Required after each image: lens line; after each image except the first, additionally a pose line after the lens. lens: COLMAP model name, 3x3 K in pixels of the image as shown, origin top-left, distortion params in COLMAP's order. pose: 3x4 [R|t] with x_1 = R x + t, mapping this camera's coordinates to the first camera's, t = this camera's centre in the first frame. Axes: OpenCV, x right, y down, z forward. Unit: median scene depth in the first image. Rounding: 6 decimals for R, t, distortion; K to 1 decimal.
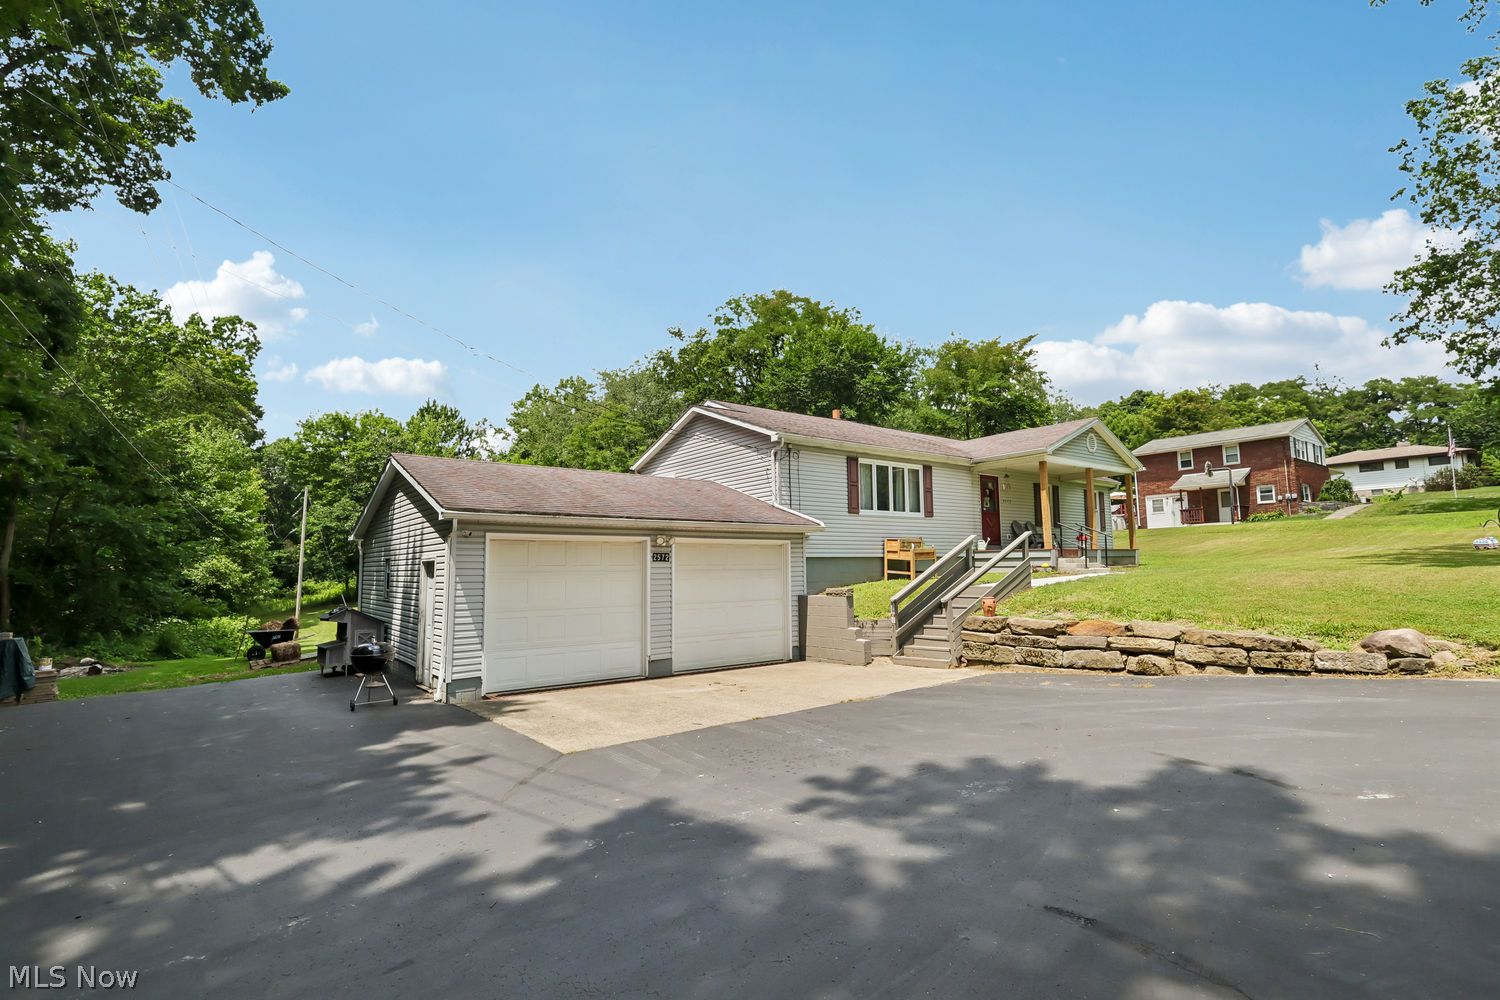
lens RADIAL K [[701.3, 0, 743.3], [0, 701.3, 506.7], [0, 0, 1]] dist [0.006666, -0.000254]
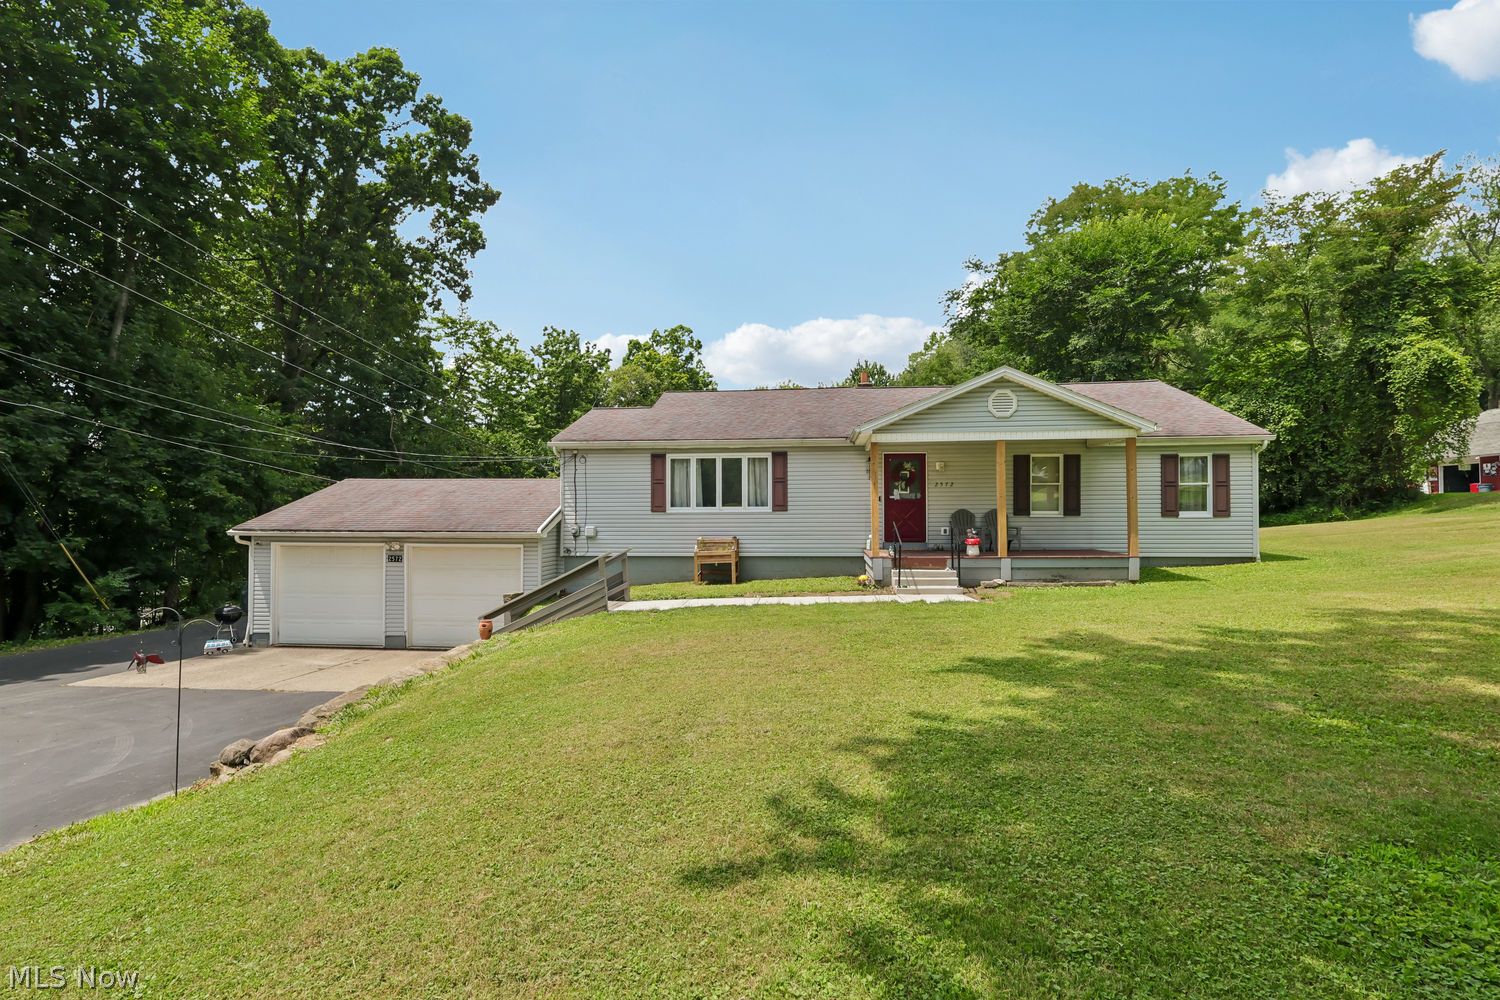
lens RADIAL K [[701.3, 0, 743.3], [0, 701.3, 506.7], [0, 0, 1]] dist [0.006666, -0.000254]
pose [[0.729749, 0.008312, -0.683665, 0.826312], [0.051341, 0.996437, 0.066917, -0.051754], [0.681785, -0.083933, 0.726722, 0.332172]]
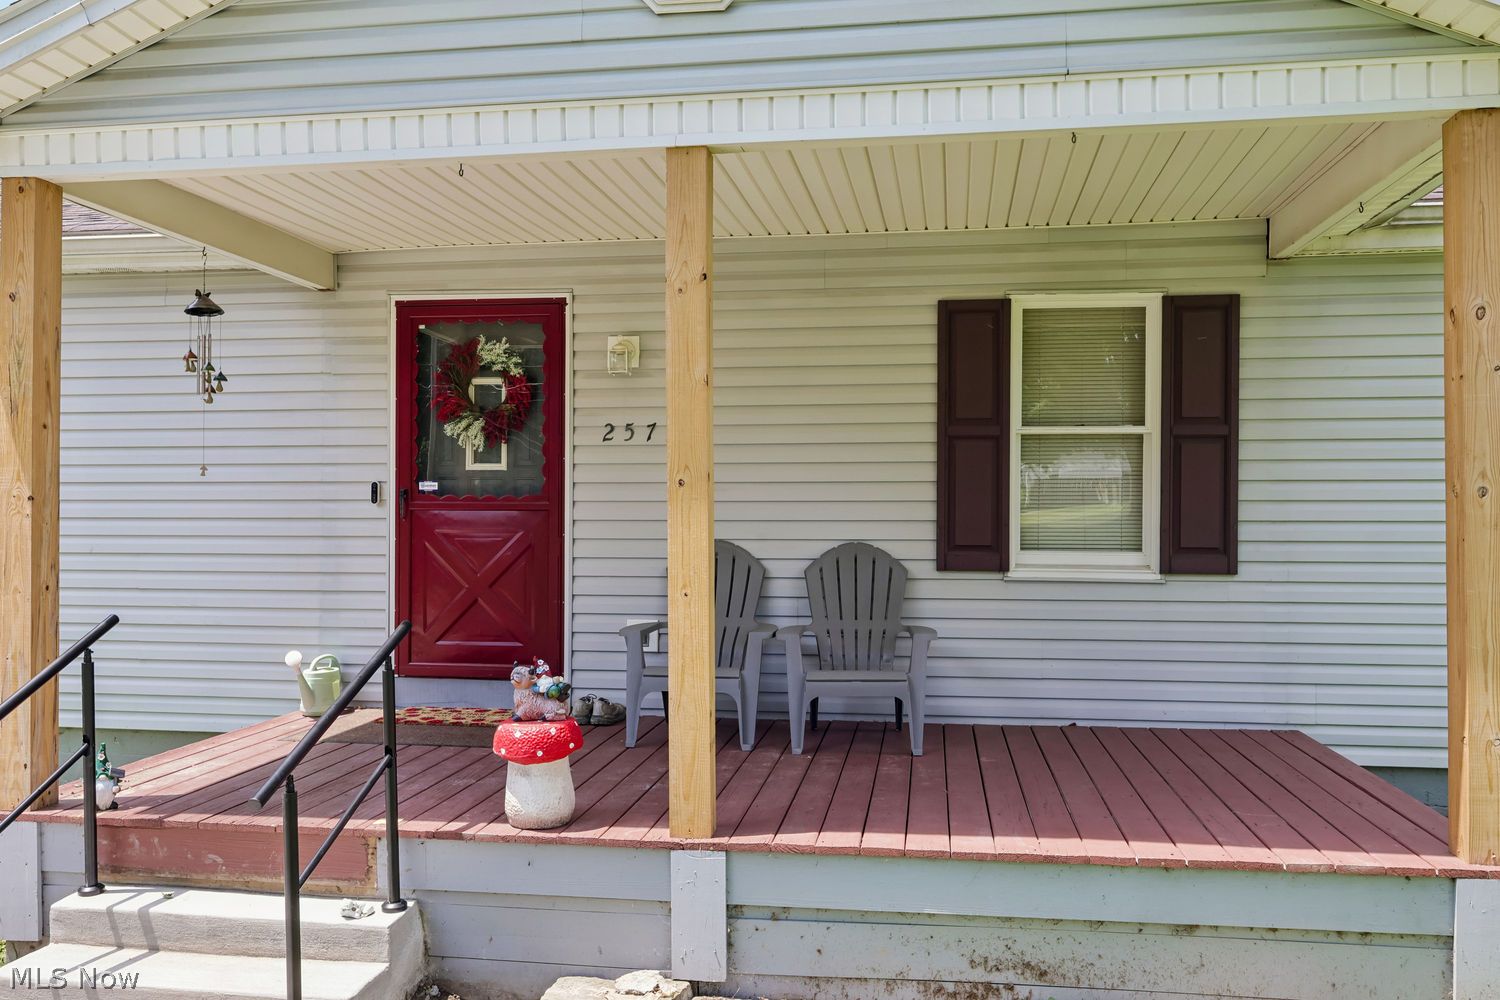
lens RADIAL K [[1247.4, 0, 750.2], [0, 1247.4, 478.2], [0, 0, 1]] dist [0.085350, 0.004533]
pose [[0.691621, 0.004050, -0.722250, 0.696169], [0.054364, 0.996856, 0.057649, -0.014579], [0.720212, -0.079136, 0.689226, 0.900156]]
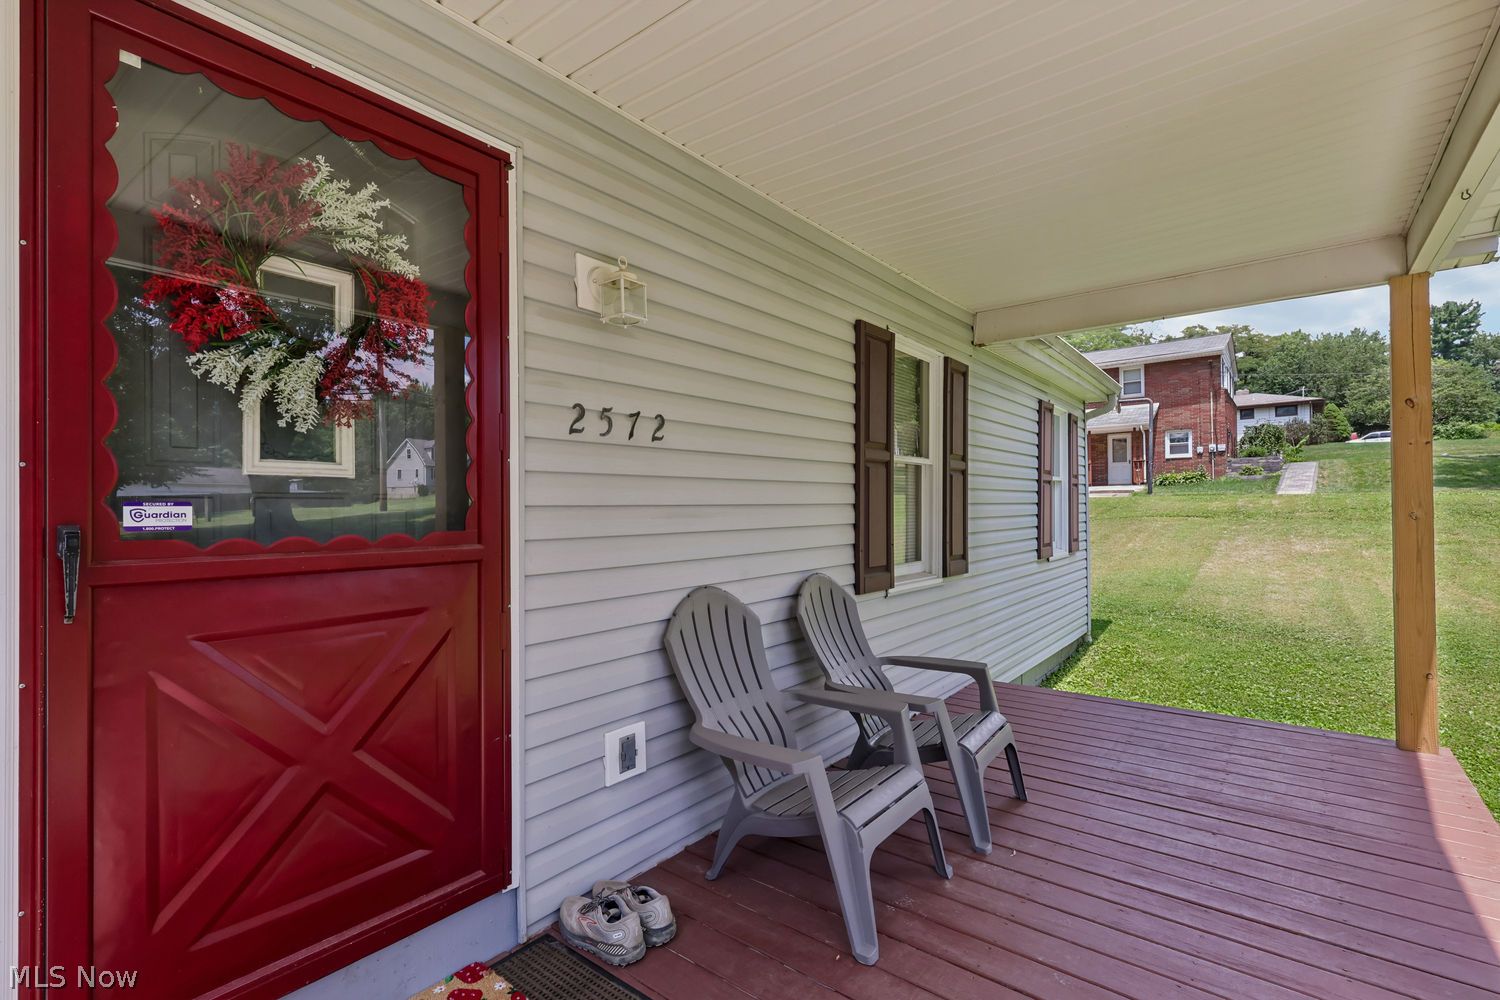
lens RADIAL K [[701.3, 0, 743.3], [0, 701.3, 506.7], [0, 0, 1]] dist [0.006666, -0.000254]
pose [[0.969382, 0.005090, 0.245505, 0.412018], [-0.025810, 0.996359, 0.081256, -0.005065], [-0.244198, -0.085105, 0.965984, 0.997303]]
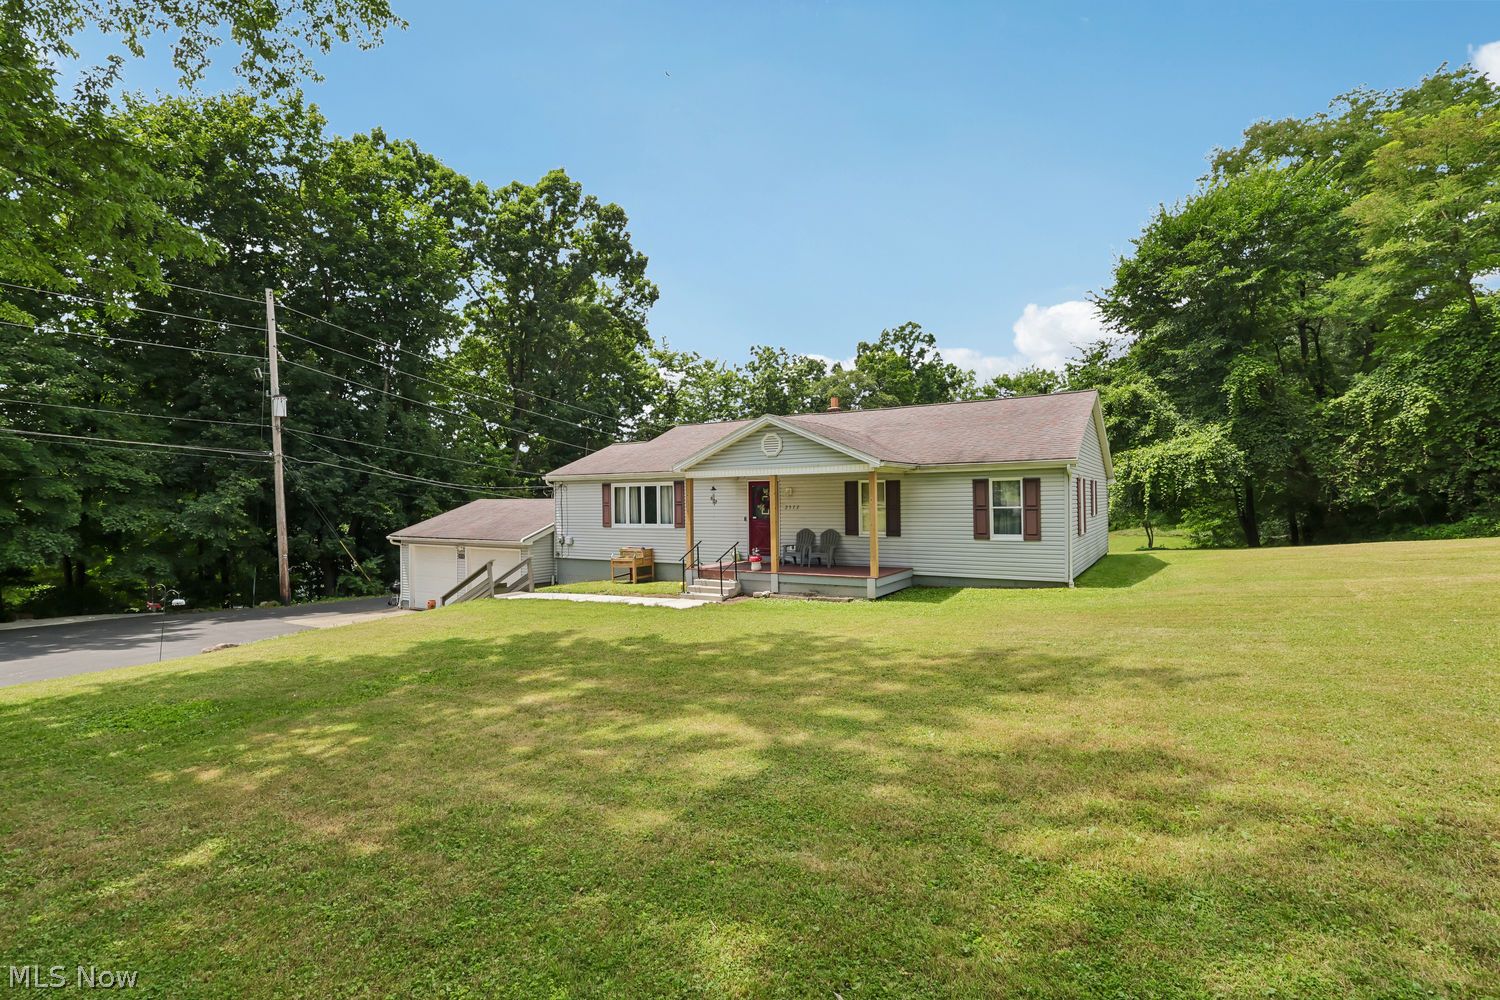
lens RADIAL K [[701.3, 0, 743.3], [0, 701.3, 506.7], [0, 0, 1]] dist [0.006666, -0.000254]
pose [[0.342855, 0.019213, -0.939192, 1.329195], [0.086272, 0.994922, 0.051847, -0.067174], [0.935419, -0.098802, 0.339456, 0.719518]]
